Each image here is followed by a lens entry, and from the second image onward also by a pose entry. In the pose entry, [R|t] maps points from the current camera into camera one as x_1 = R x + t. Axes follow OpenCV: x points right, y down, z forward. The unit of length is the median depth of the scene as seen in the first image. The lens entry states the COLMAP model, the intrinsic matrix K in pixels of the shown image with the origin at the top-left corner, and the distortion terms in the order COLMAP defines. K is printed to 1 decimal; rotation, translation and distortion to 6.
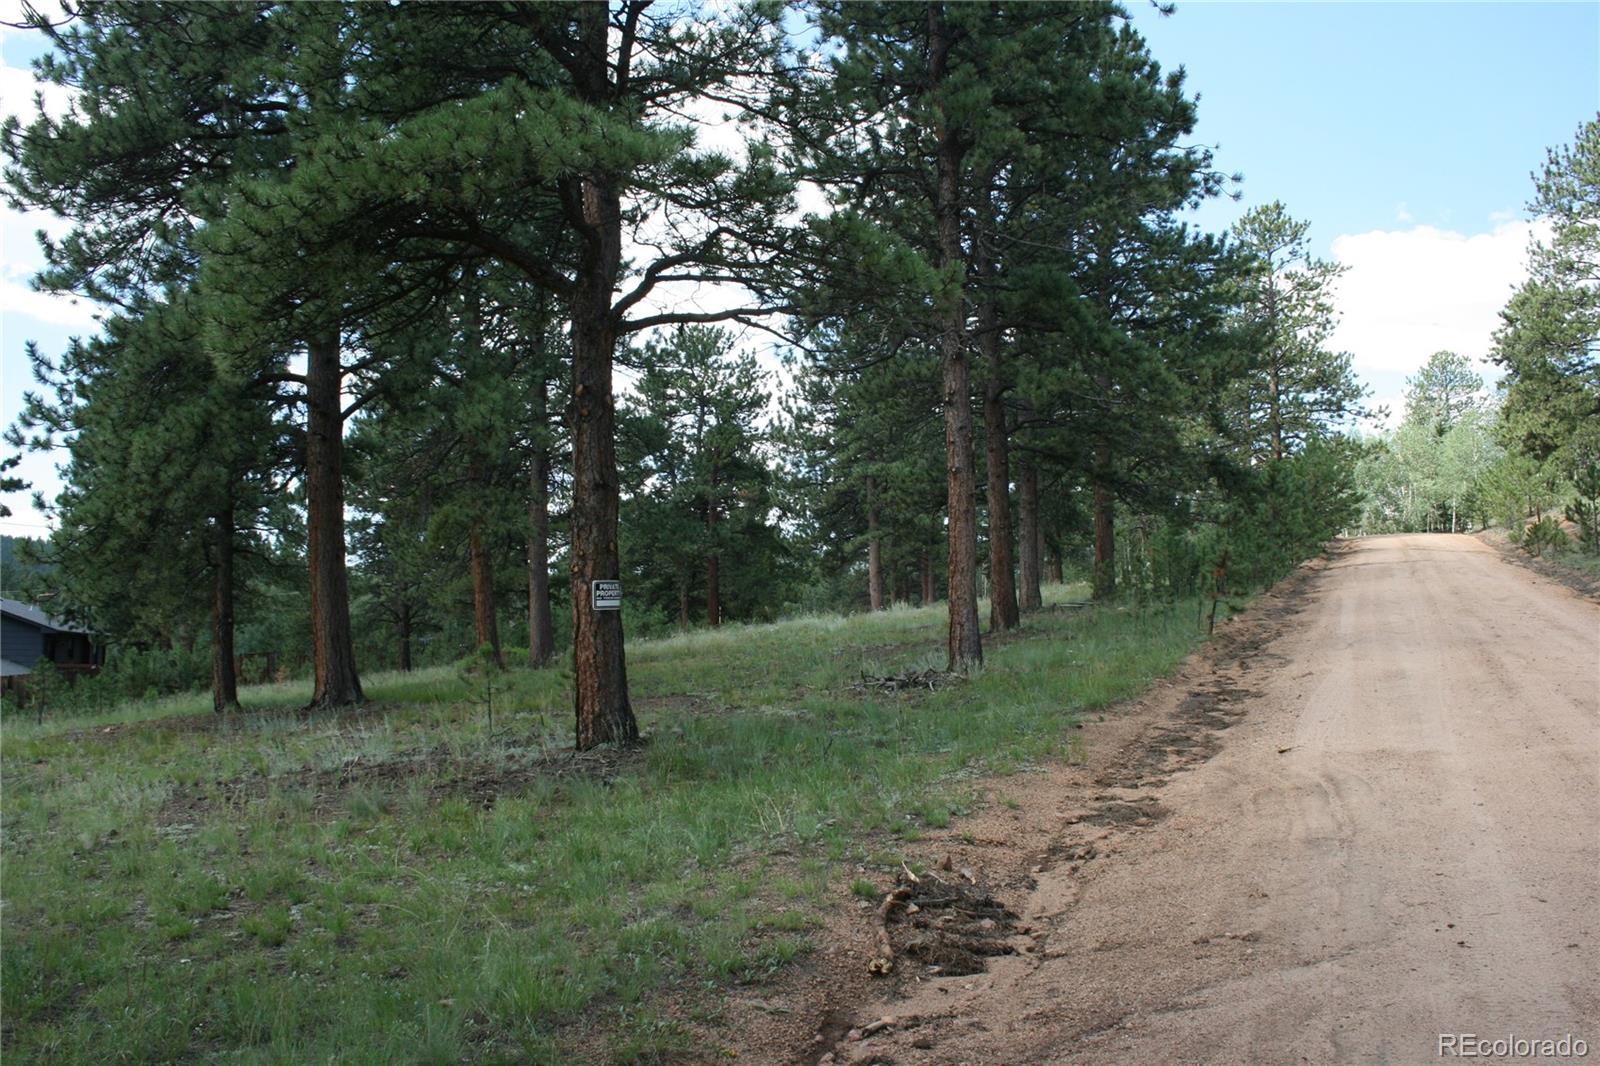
lens RADIAL K [[1364.9, 0, 808.0], [0, 1364.9, 531.1], [0, 0, 1]] dist [-0.150768, 0.106138]
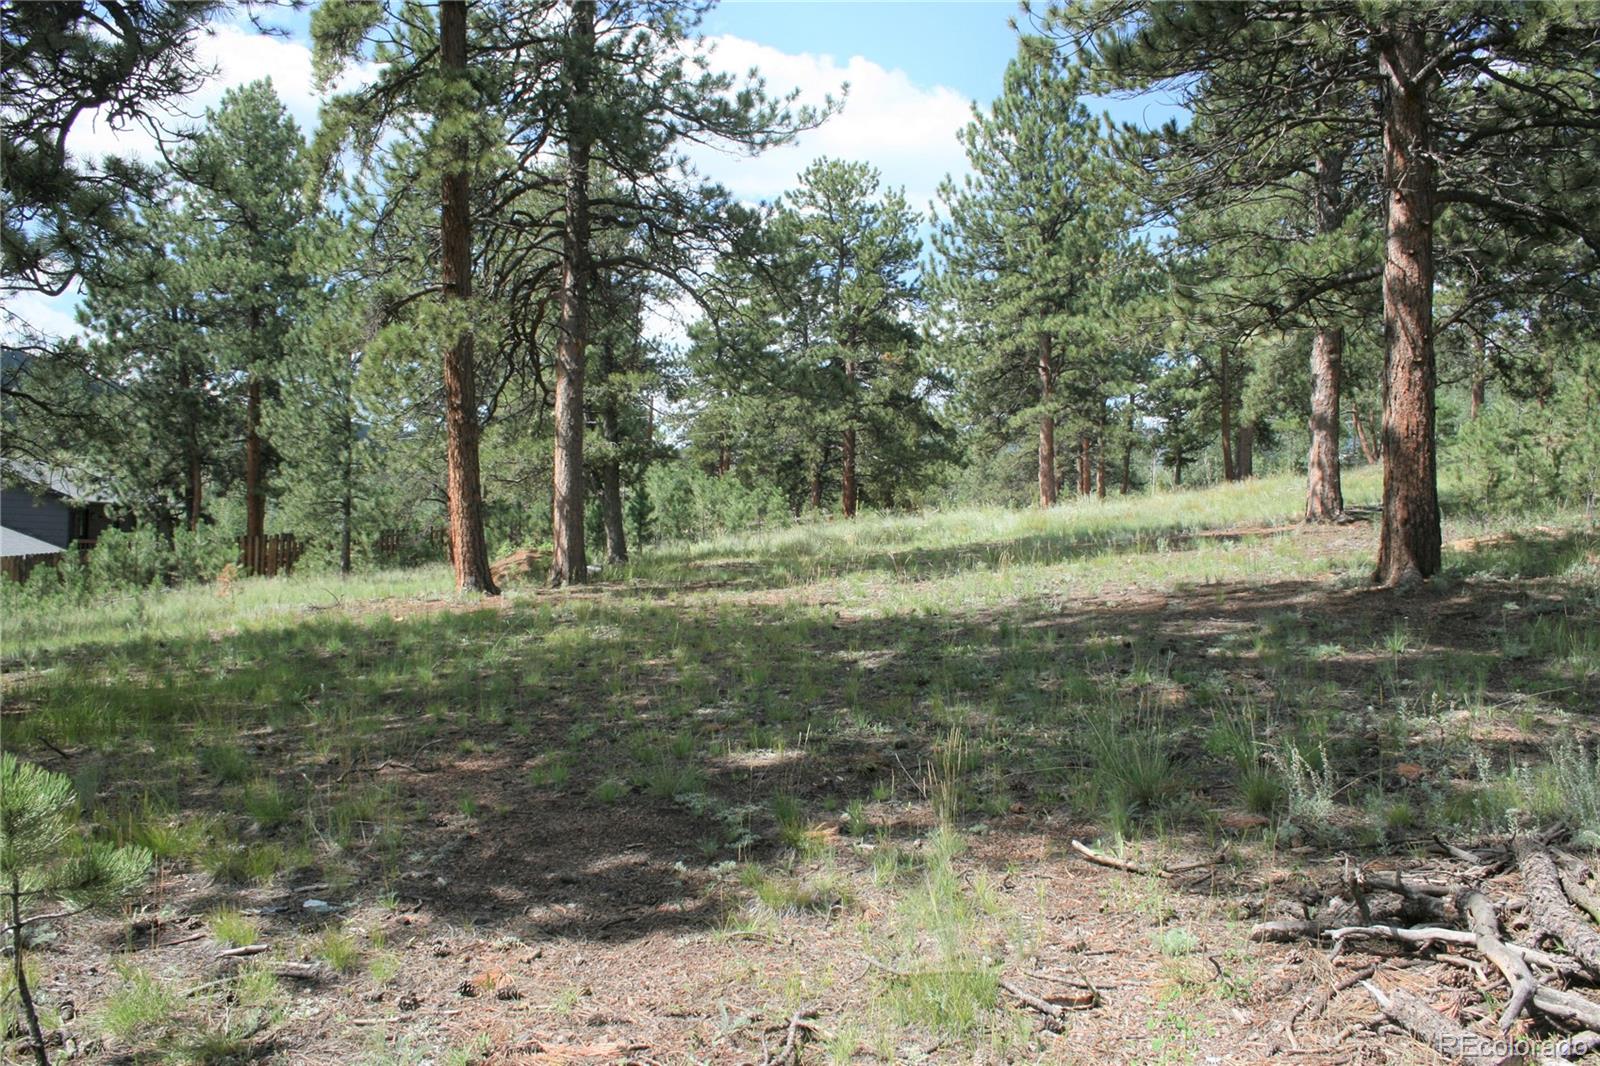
lens RADIAL K [[1364.9, 0, 795.7], [0, 1364.9, 524.0], [0, 0, 1]] dist [-0.150768, 0.106138]
pose [[0.993162, 0.030682, -0.112637, -0.005268], [-0.021168, 0.996181, 0.084709, 0.005535], [0.114806, -0.081745, 0.990019, 0.152220]]
